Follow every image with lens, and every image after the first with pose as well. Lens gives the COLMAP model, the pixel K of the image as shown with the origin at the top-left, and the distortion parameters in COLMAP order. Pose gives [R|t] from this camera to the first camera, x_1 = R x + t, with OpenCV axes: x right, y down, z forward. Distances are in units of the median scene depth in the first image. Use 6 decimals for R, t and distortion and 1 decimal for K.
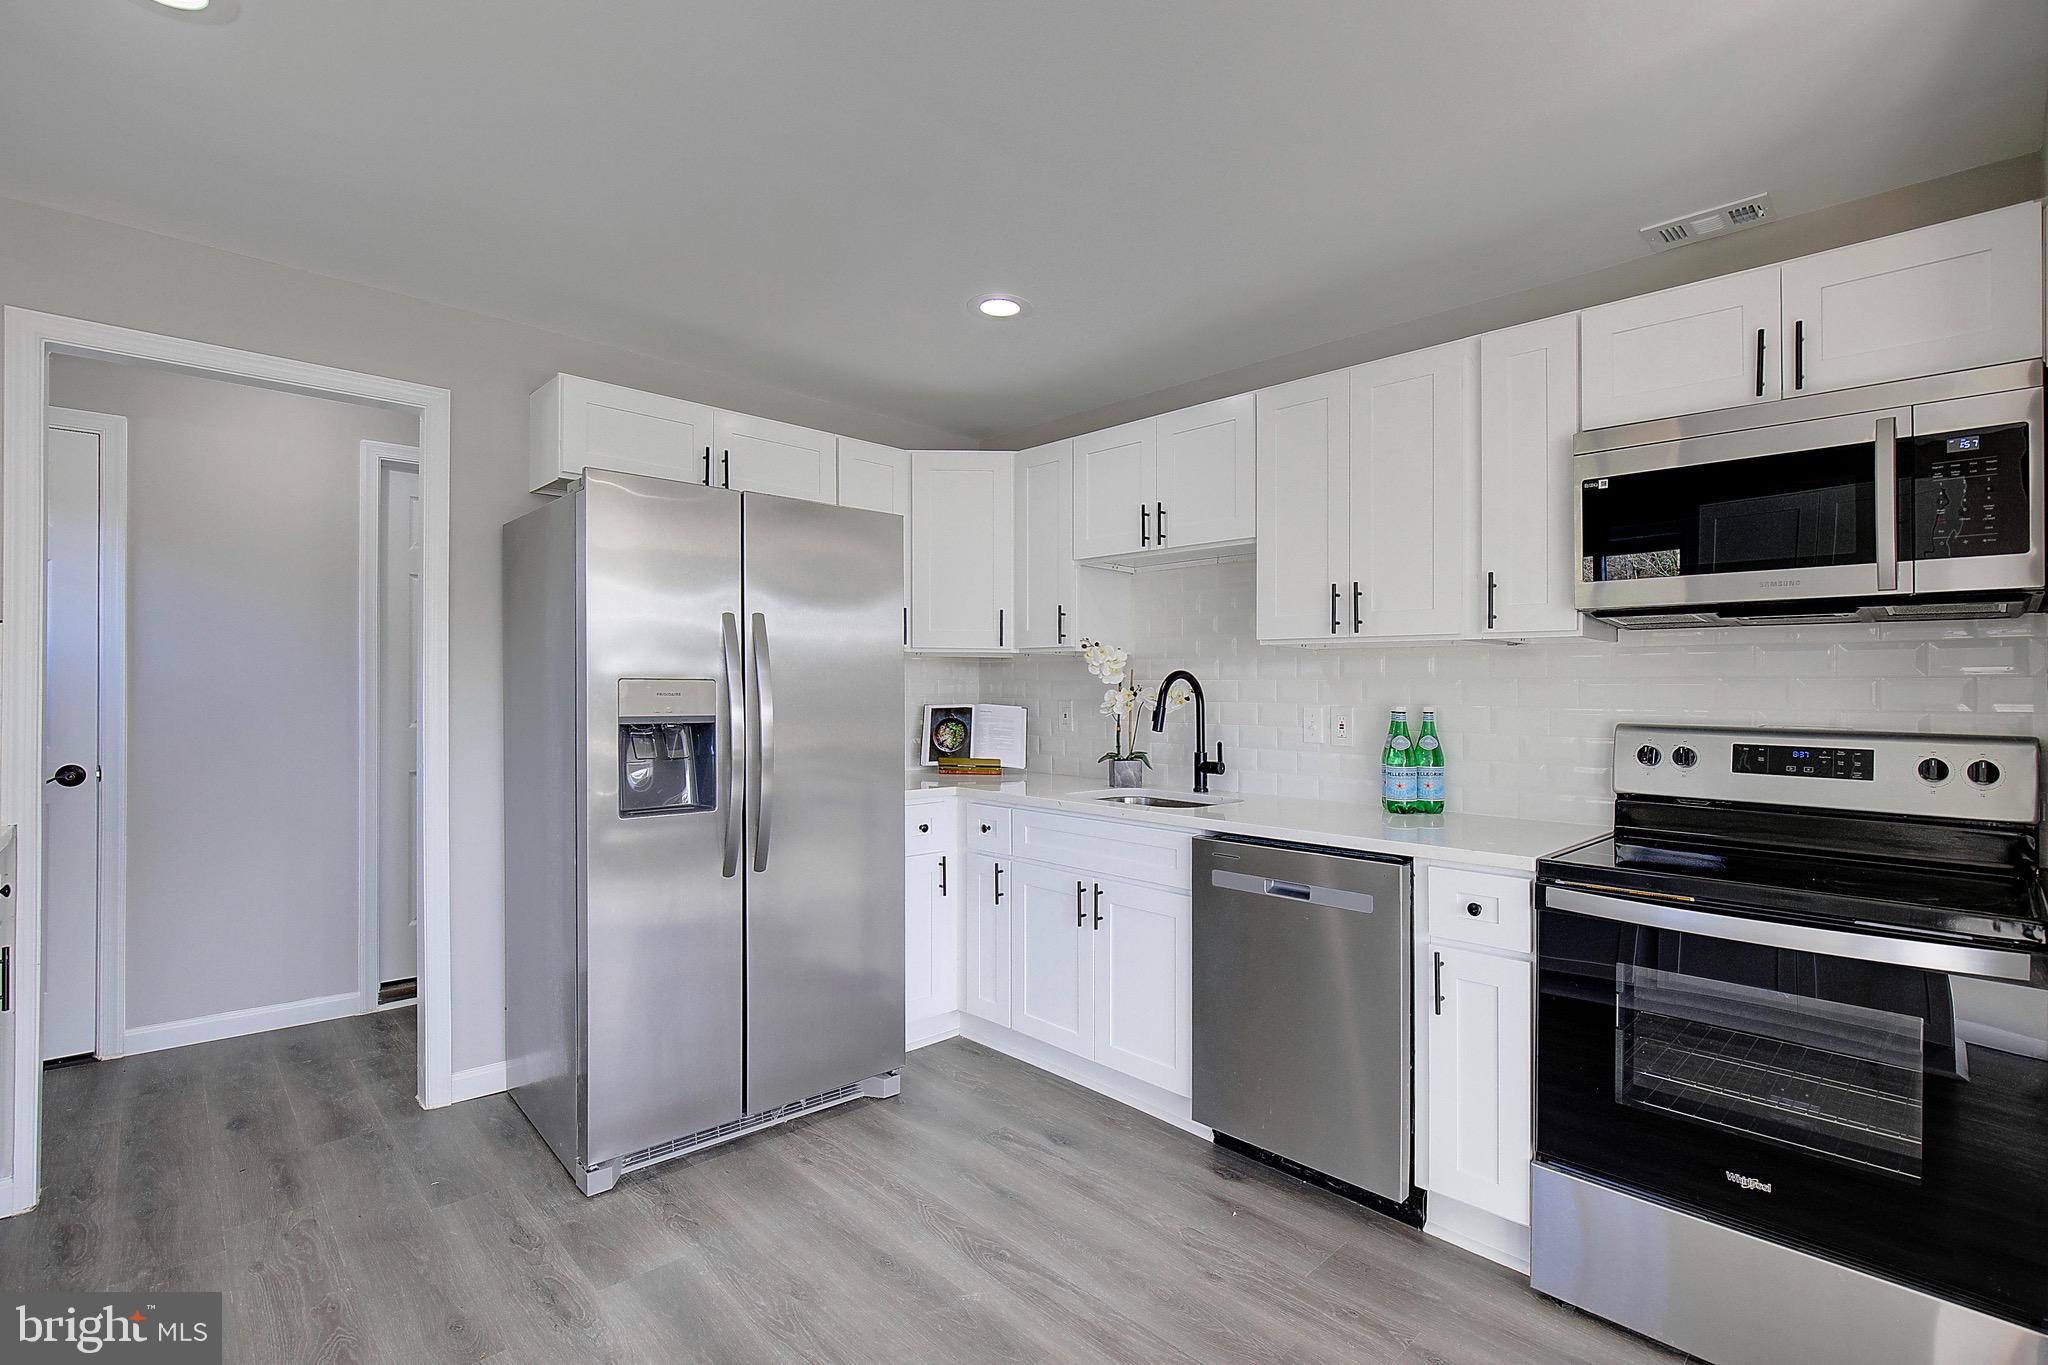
lens RADIAL K [[945.4, 0, 1050.9], [0, 945.4, 692.3], [0, 0, 1]] dist [-0.027672, 0.009575]
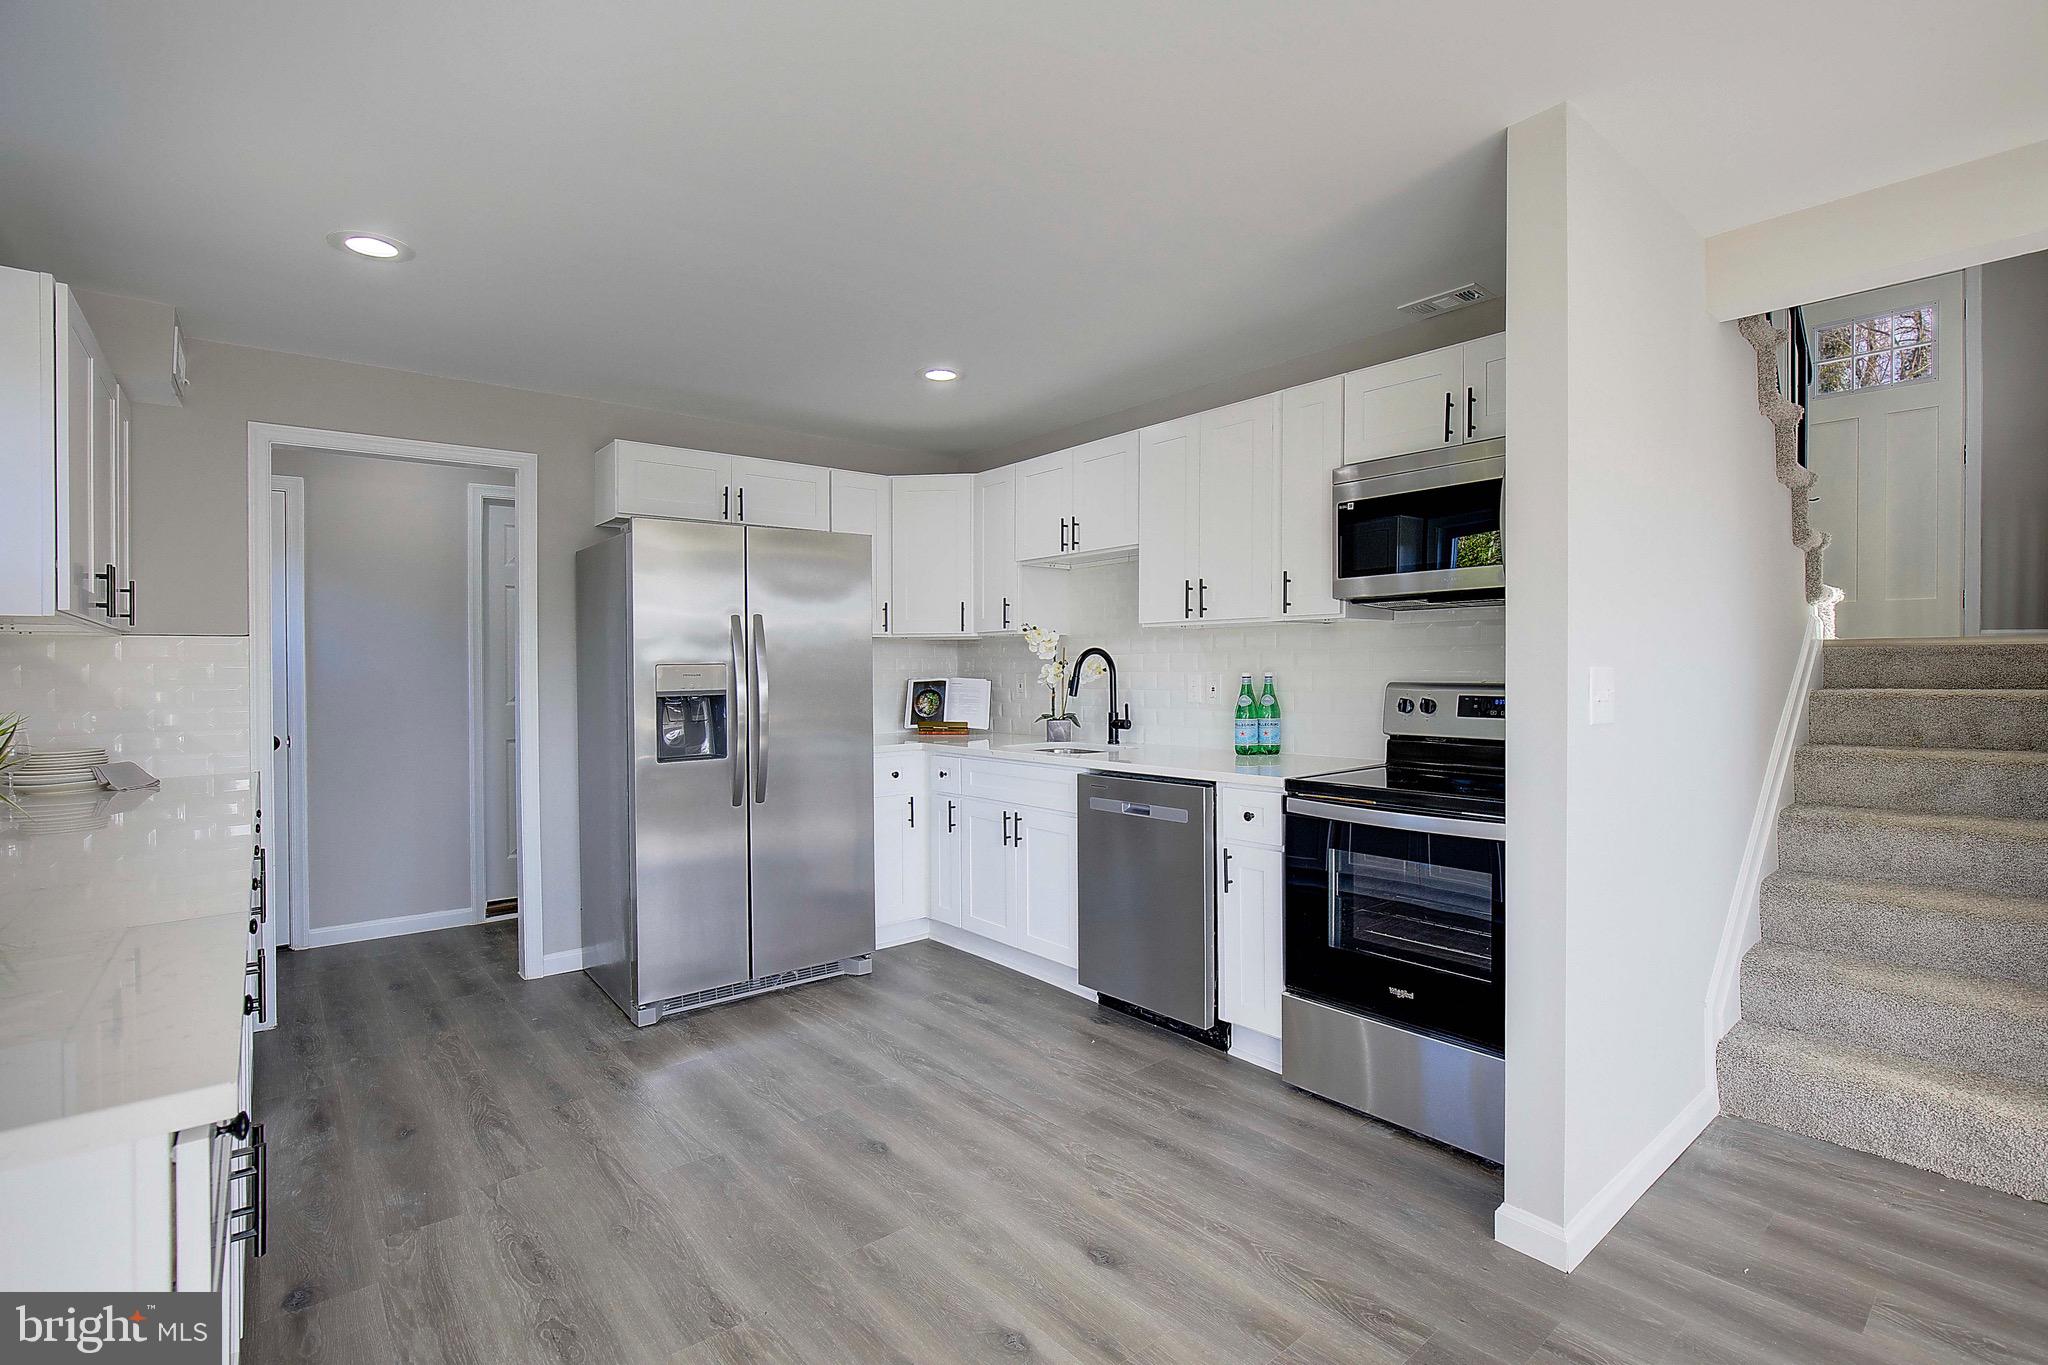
lens RADIAL K [[984.3, 0, 1065.0], [0, 984.3, 666.2], [0, 0, 1]] dist [0.000244, -0.000125]
pose [[0.997602, -0.021599, -0.065762, 0.226352], [0.021672, 0.999765, 0.000387, 0.000180], [0.065738, -0.001811, 0.997835, -0.391958]]
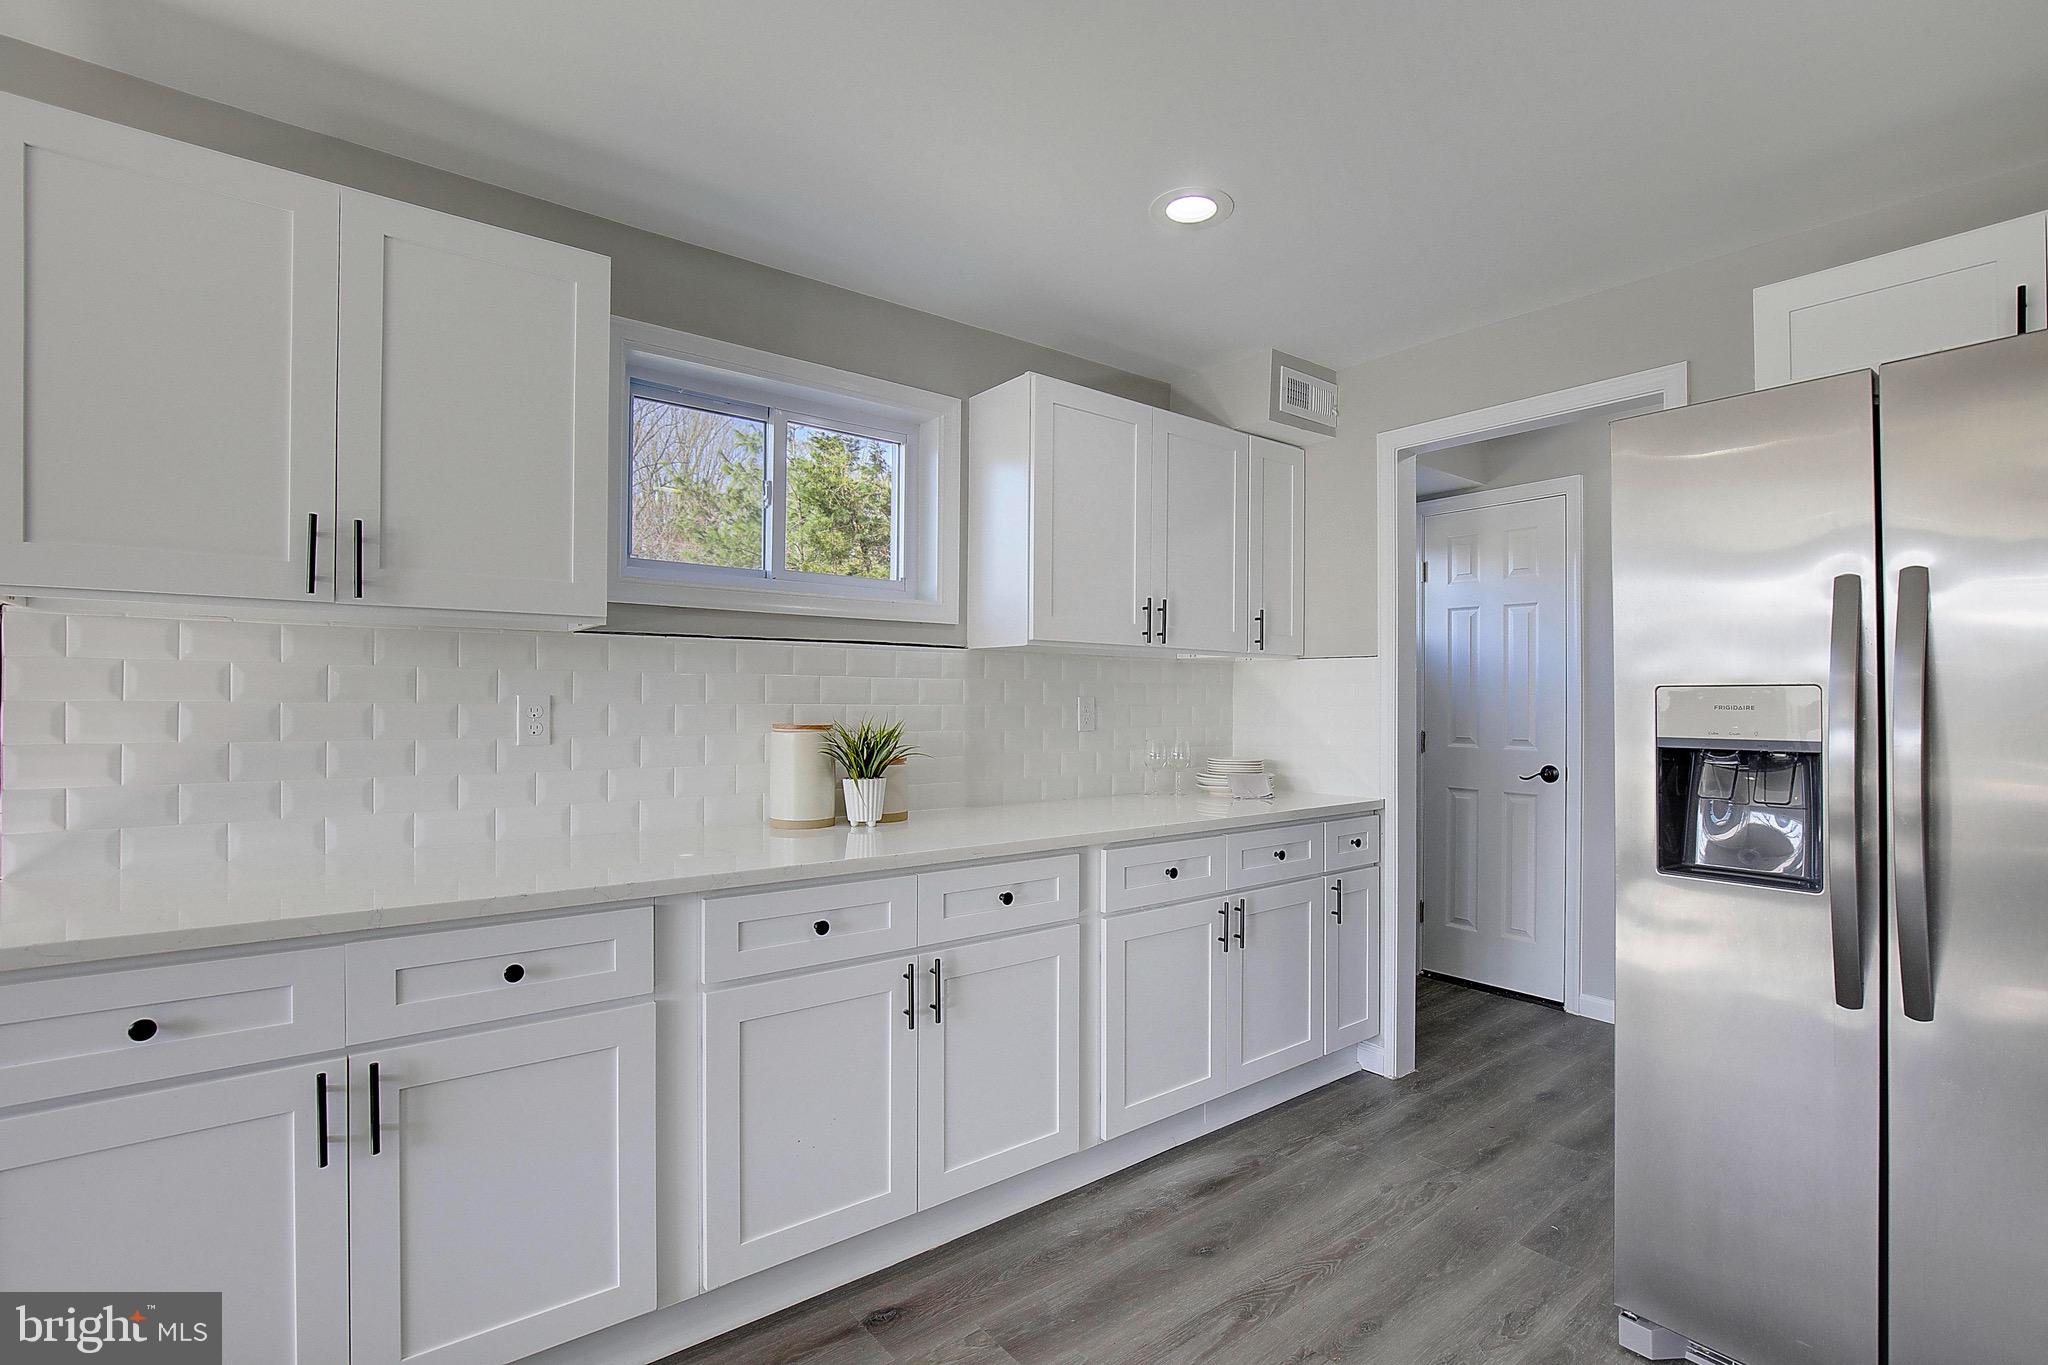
lens RADIAL K [[953.5, 0, 1048.3], [0, 953.5, 677.8], [0, 0, 1]] dist [-0.001168, -0.033993]
pose [[-0.106135, -0.030776, -0.993875, 0.300204], [-0.008536, 0.999512, -0.030039, 0.004662], [0.994315, 0.005296, -0.106346, 0.511200]]
